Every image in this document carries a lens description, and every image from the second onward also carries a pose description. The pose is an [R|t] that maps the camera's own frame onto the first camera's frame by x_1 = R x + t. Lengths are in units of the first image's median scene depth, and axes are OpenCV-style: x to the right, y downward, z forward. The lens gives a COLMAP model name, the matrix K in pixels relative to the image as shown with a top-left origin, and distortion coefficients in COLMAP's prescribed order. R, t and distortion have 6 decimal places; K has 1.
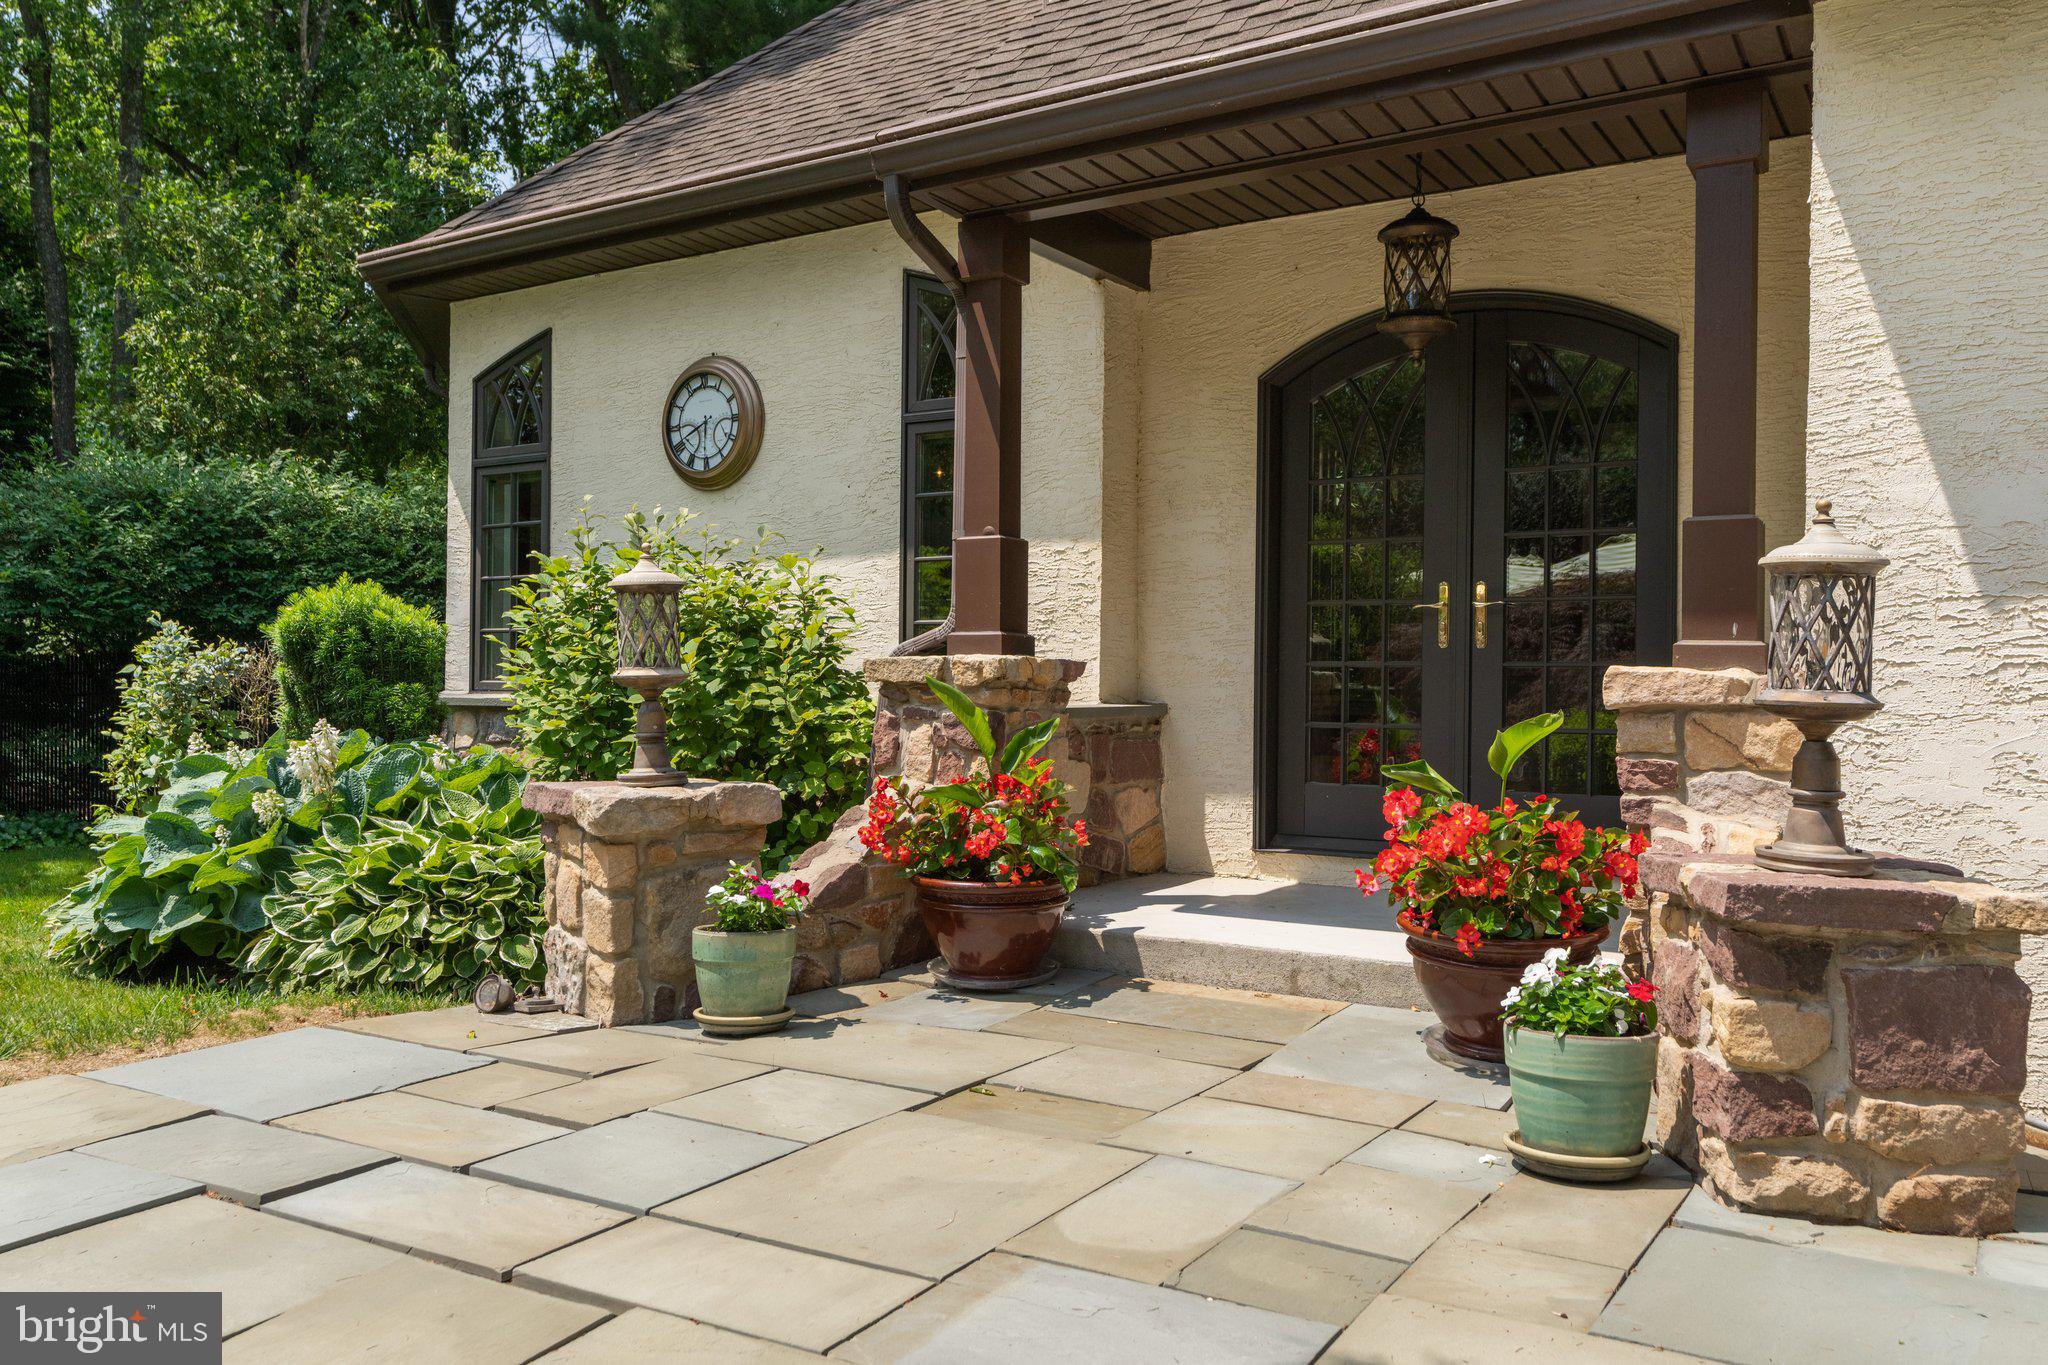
lens RADIAL K [[1609.4, 0, 1024.0], [0, 1609.4, 682.5], [0, 0, 1]] dist [-0.034723, 0.001463]
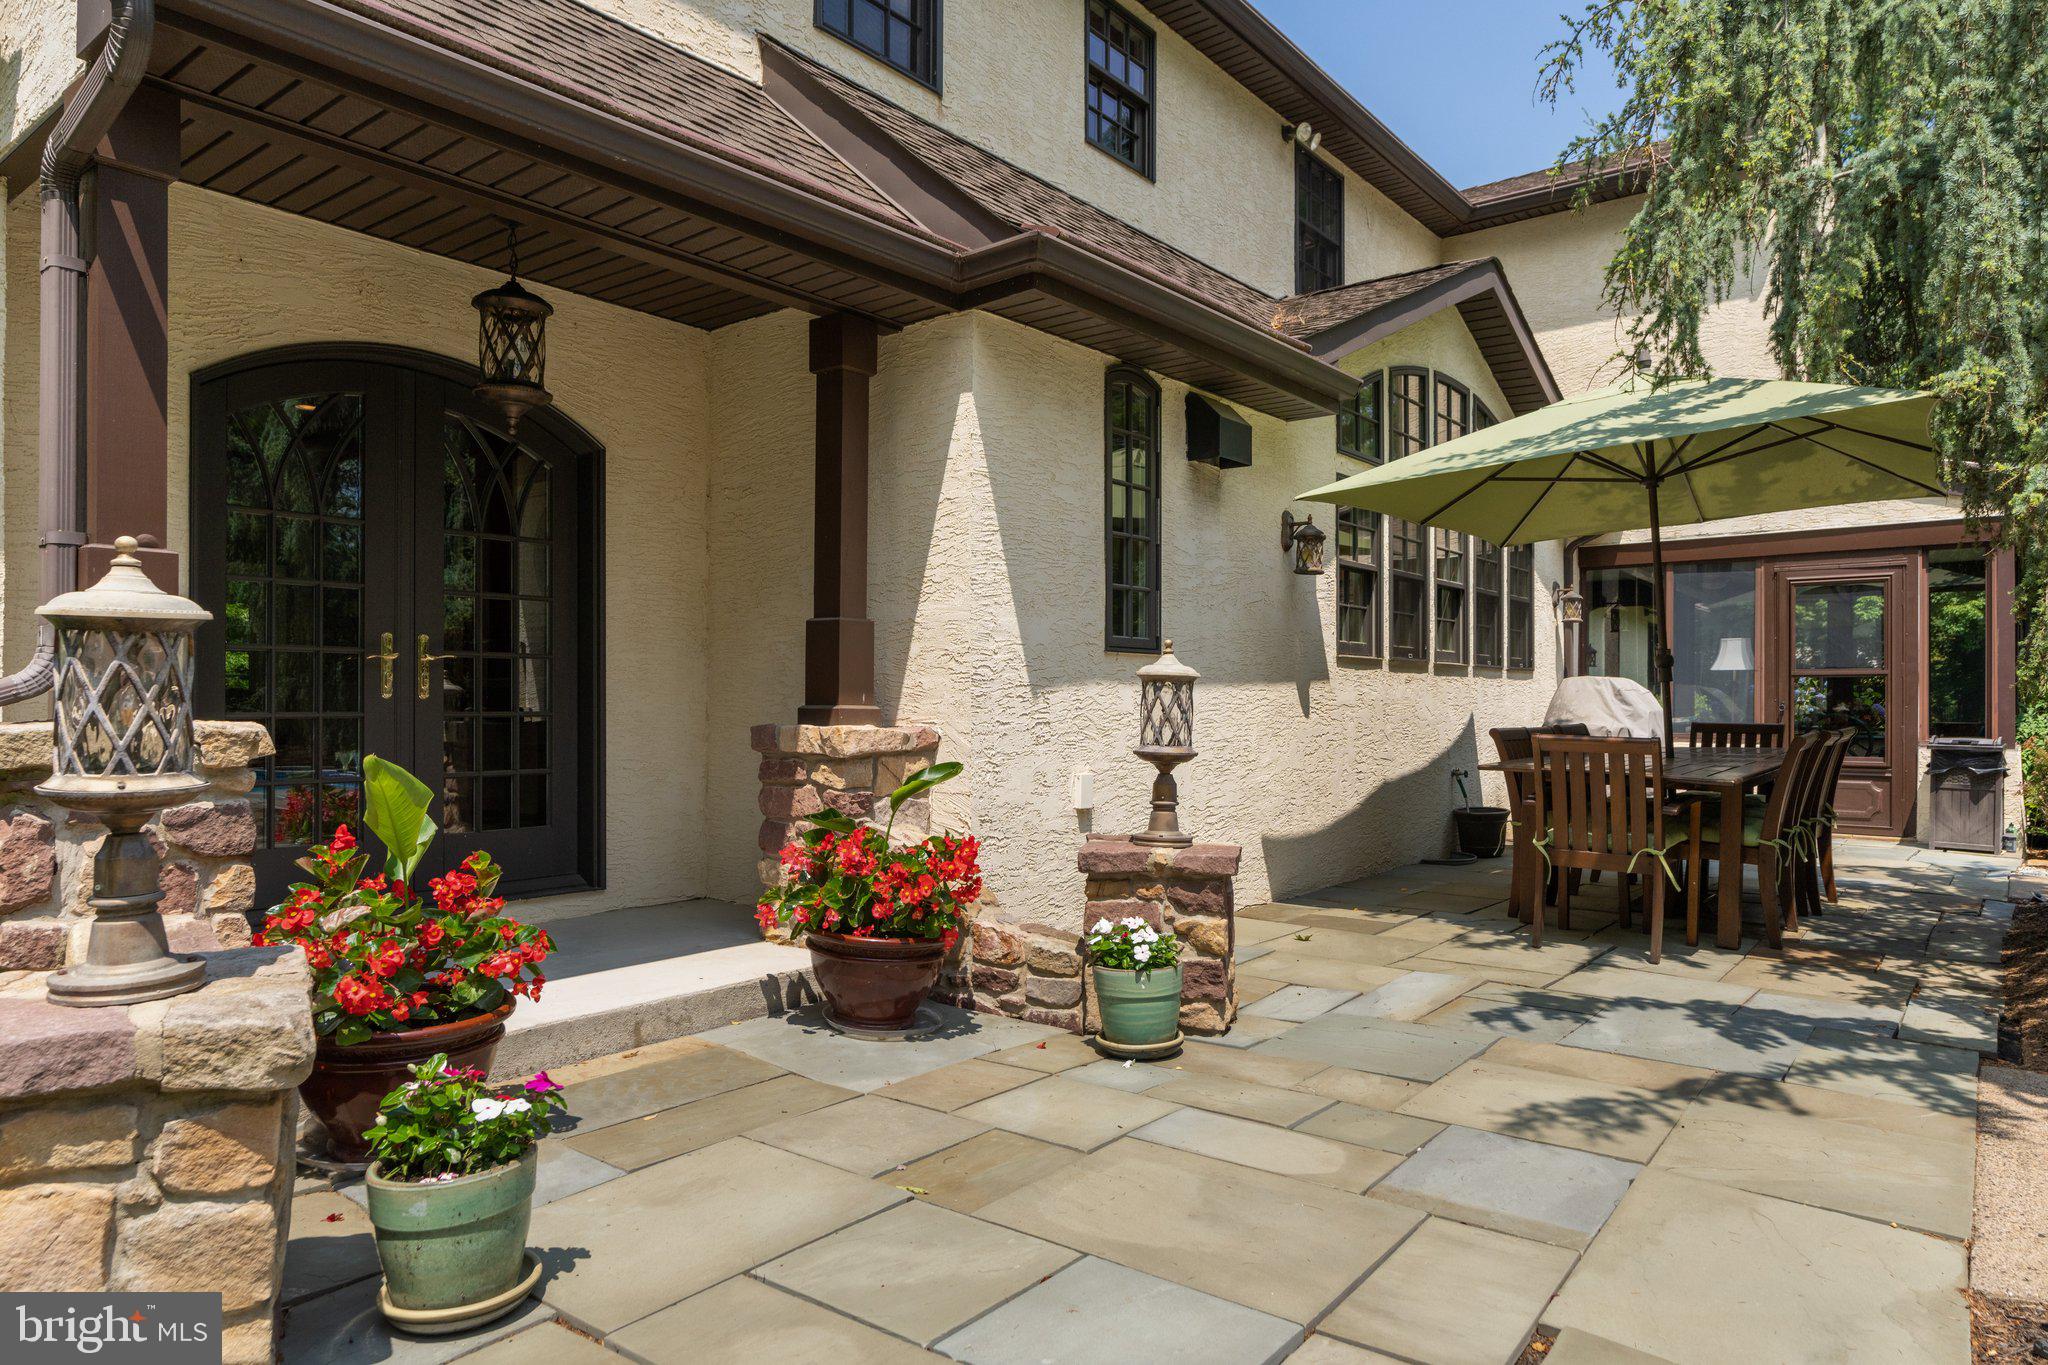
lens RADIAL K [[1300.2, 0, 1024.0], [0, 1300.2, 682.5], [0, 0, 1]] dist [0.019033, 0.000535]
pose [[0.092434, 0.001649, 0.995717, -0.851226], [-0.007163, 0.999974, -0.000992, -0.055645], [-0.995693, -0.007041, 0.092443, 0.882522]]
